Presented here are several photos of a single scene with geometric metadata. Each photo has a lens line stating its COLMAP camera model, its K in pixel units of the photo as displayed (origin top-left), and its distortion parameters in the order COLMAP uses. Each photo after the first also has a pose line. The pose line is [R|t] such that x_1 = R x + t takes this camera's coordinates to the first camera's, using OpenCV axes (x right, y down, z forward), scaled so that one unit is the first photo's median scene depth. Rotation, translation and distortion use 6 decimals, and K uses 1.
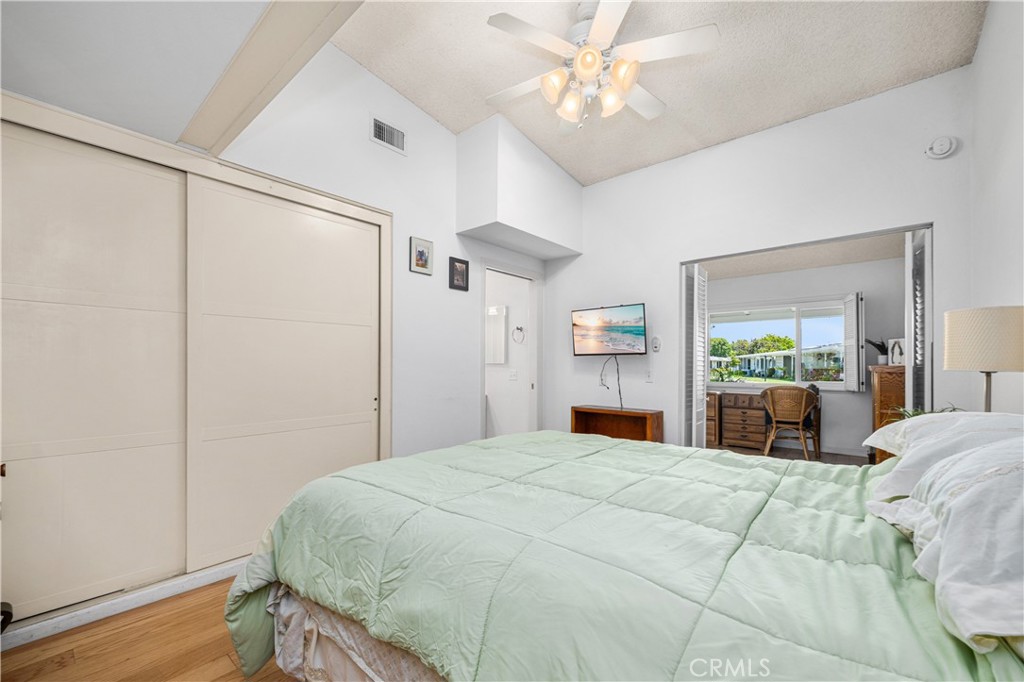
lens RADIAL K [[417.9, 0, 528.3], [0, 417.9, 367.8], [0, 0, 1]] dist [-0.000804, 0.000483]
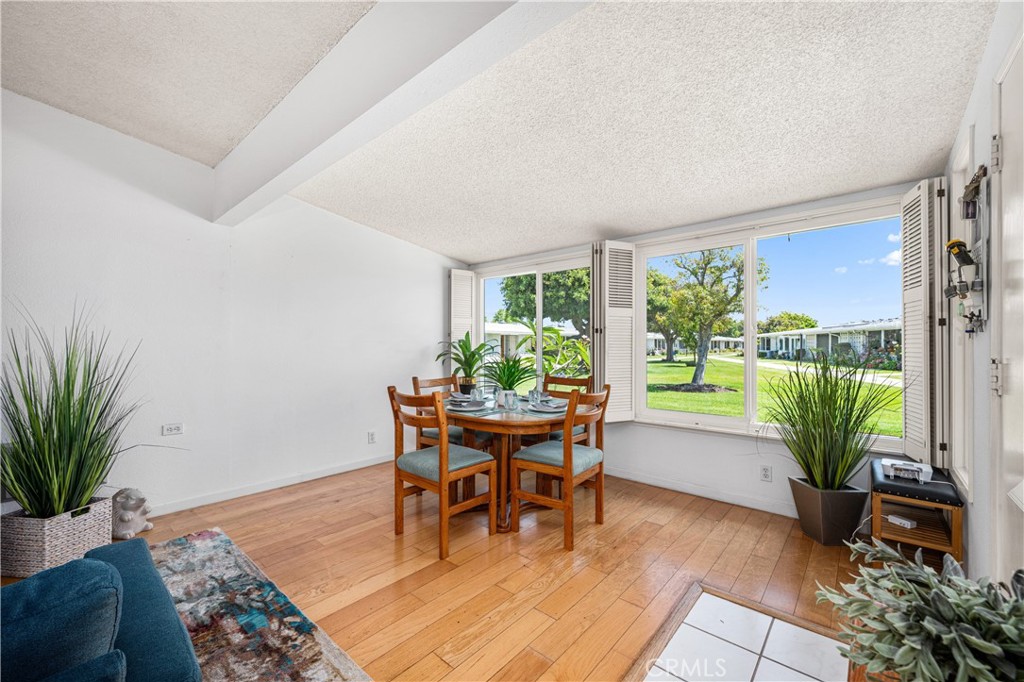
lens RADIAL K [[417.9, 0, 516.2], [0, 417.9, 345.7], [0, 0, 1]] dist [-0.000804, 0.000483]
pose [[0.999567, -0.000972, -0.029406, 0.237270], [0.000784, 0.999979, -0.006401, -0.007618], [0.029412, 0.006376, 0.999547, 1.072541]]
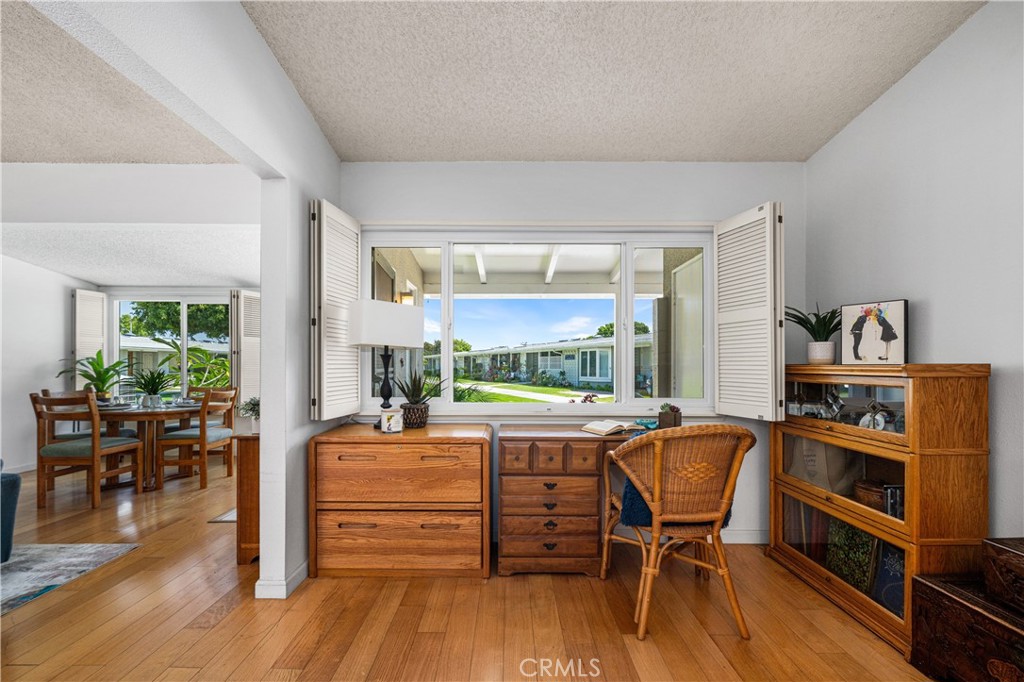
lens RADIAL K [[417.9, 0, 510.3], [0, 417.9, 369.1], [0, 0, 1]] dist [-0.000804, 0.000483]
pose [[0.778694, -0.004158, 0.627390, 0.239992], [0.002231, 0.999990, 0.003857, -0.002254], [-0.627400, -0.001604, 0.778696, 0.709218]]
